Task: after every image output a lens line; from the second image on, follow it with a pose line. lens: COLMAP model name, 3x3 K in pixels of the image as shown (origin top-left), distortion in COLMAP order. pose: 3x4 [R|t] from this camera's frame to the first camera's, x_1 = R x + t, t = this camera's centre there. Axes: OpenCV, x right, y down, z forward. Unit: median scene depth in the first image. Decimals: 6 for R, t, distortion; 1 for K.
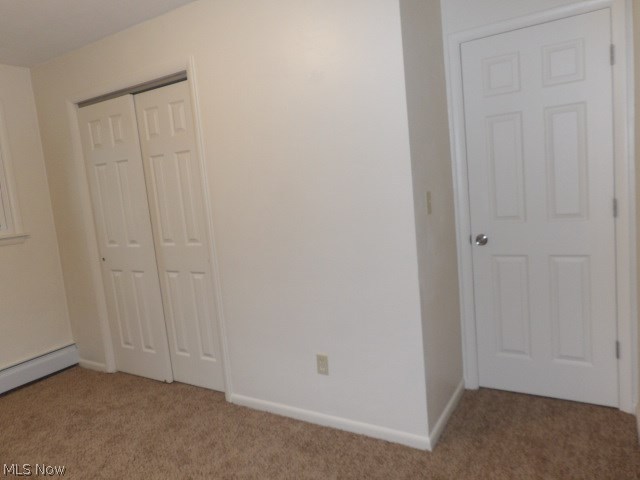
lens RADIAL K [[455.9, 0, 320.8], [0, 455.9, 235.2], [0, 0, 1]] dist [-0.040359, 0.041419]
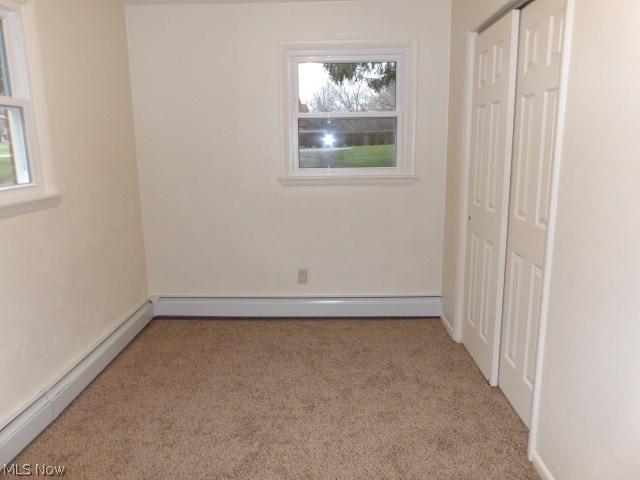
lens RADIAL K [[455.9, 0, 323.3], [0, 455.9, 236.1], [0, 0, 1]] dist [-0.040359, 0.041419]
pose [[0.491323, 0.247491, -0.835075, 0.134721], [-0.135901, 0.968820, 0.207170, -0.062738], [0.860310, 0.011700, 0.509638, 0.354190]]
